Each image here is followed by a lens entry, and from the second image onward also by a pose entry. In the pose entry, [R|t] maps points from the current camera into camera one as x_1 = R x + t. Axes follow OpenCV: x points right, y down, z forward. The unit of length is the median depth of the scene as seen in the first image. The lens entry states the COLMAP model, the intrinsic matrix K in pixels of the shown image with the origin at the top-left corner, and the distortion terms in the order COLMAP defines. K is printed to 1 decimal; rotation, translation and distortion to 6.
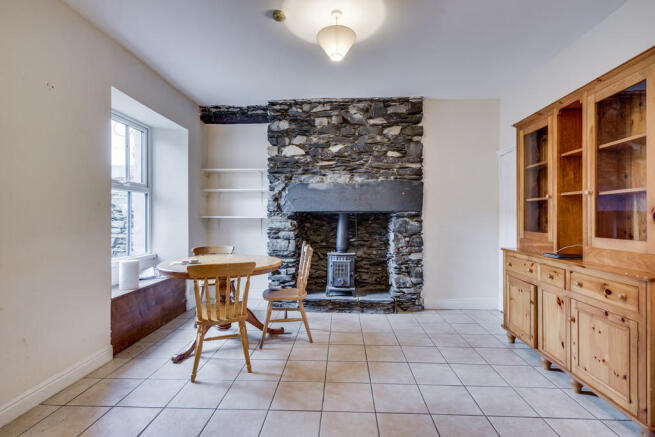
lens RADIAL K [[311.5, 0, 327.7], [0, 311.5, 221.3], [0, 0, 1]] dist [-0.001195, 0.000200]
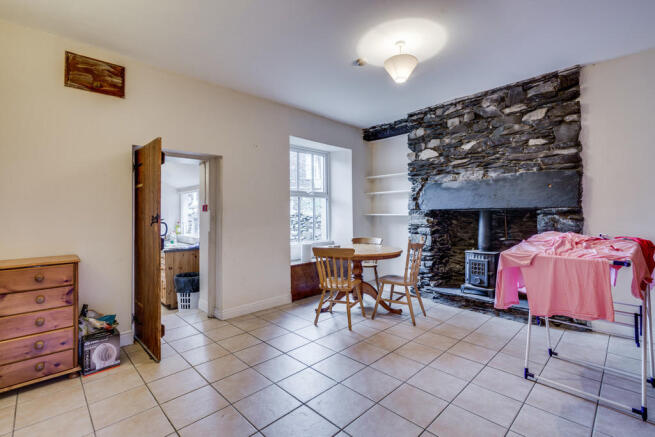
lens RADIAL K [[297.4, 0, 324.1], [0, 297.4, 216.8], [0, 0, 1]] dist [0.000922, 0.000271]
pose [[0.729098, 0.001289, -0.684408, 0.341997], [-0.003324, 0.999993, -0.001658, -0.002856], [0.684401, 0.003484, 0.729098, -0.012303]]
